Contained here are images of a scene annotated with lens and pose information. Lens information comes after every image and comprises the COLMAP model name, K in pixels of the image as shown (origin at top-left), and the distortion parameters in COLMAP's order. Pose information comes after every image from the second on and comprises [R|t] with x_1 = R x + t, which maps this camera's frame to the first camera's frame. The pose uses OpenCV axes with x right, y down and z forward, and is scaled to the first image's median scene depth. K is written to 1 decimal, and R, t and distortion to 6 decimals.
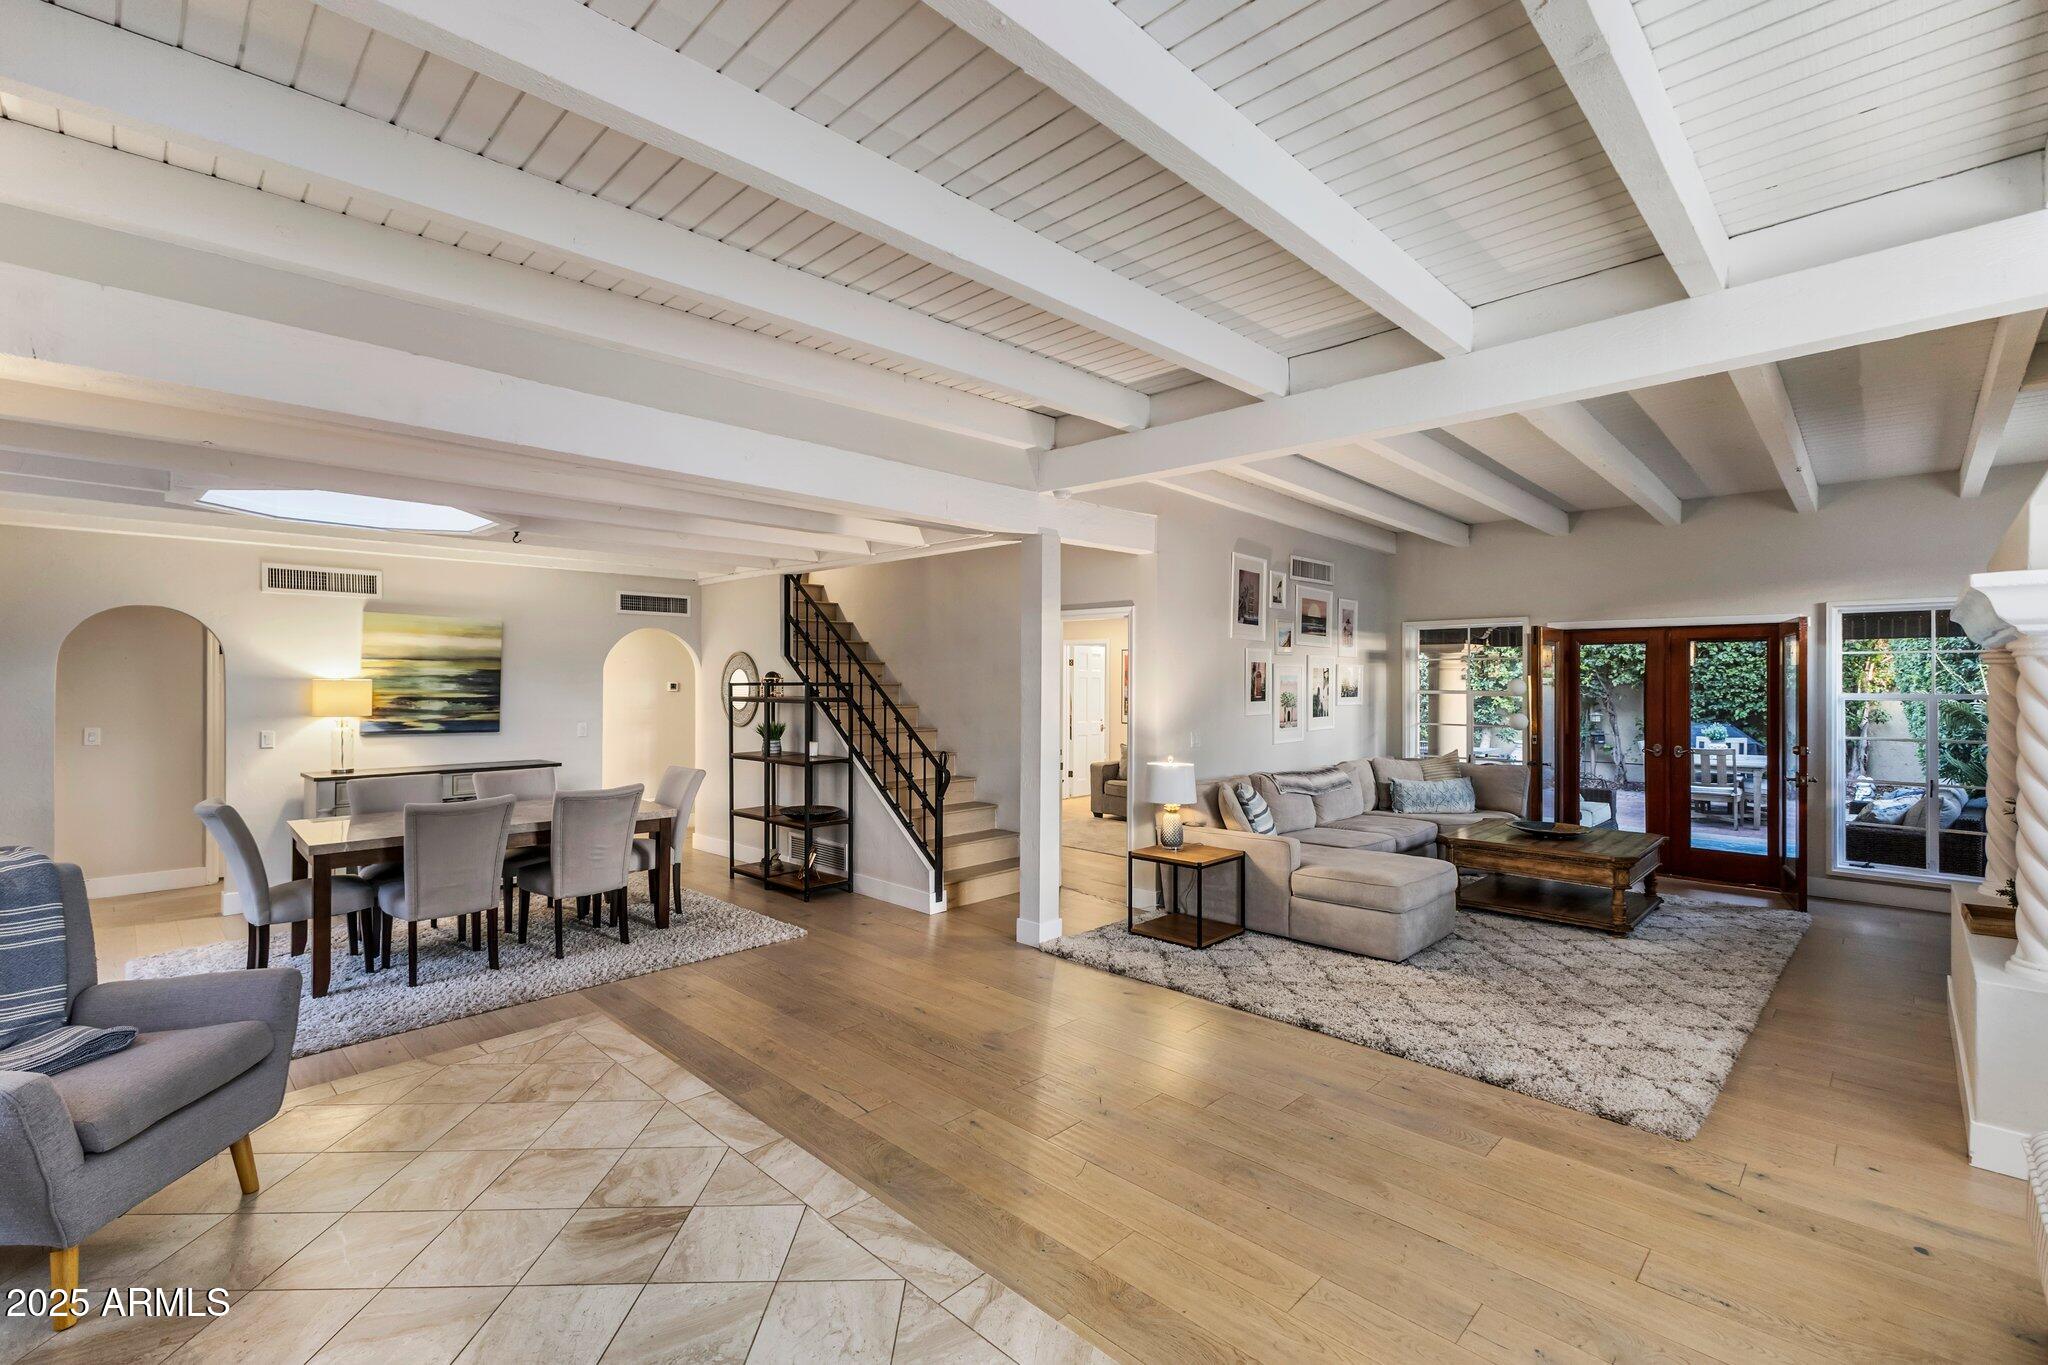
lens RADIAL K [[882.2, 0, 1033.8], [0, 882.2, 675.9], [0, 0, 1]] dist [0.000337, 0.000750]
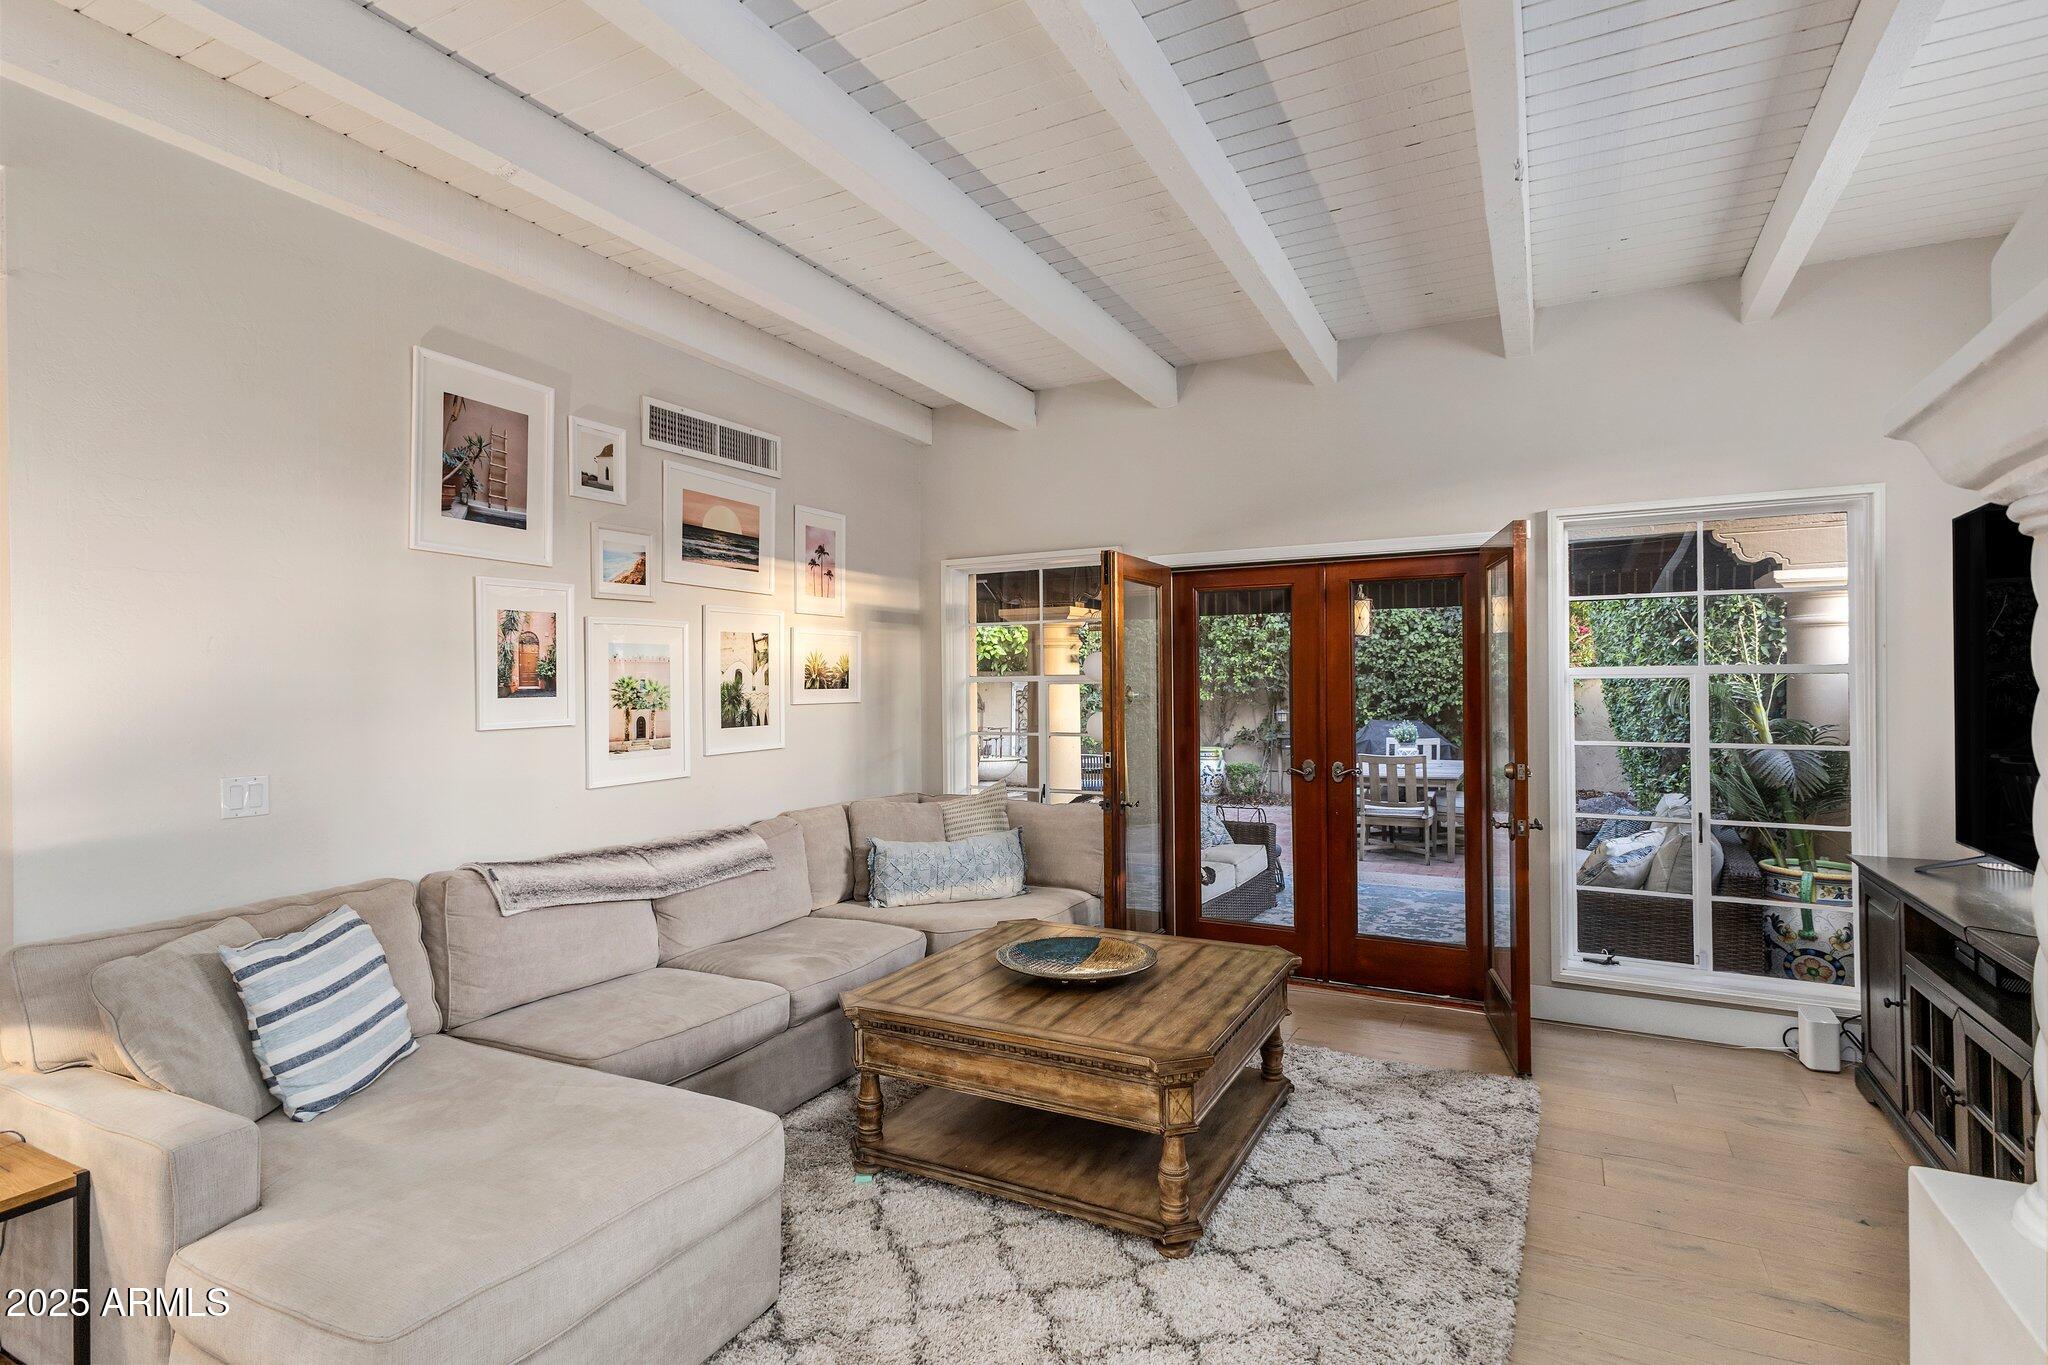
lens RADIAL K [[1009.9, 0, 1030.5], [0, 1009.9, 678.8], [0, 0, 1]] dist [0.004659, -0.000833]
pose [[0.957375, -0.010039, 0.288674, 0.334501], [0.009934, 0.999949, 0.001830, 0.020056], [-0.288678, 0.001116, 0.957426, 0.407909]]
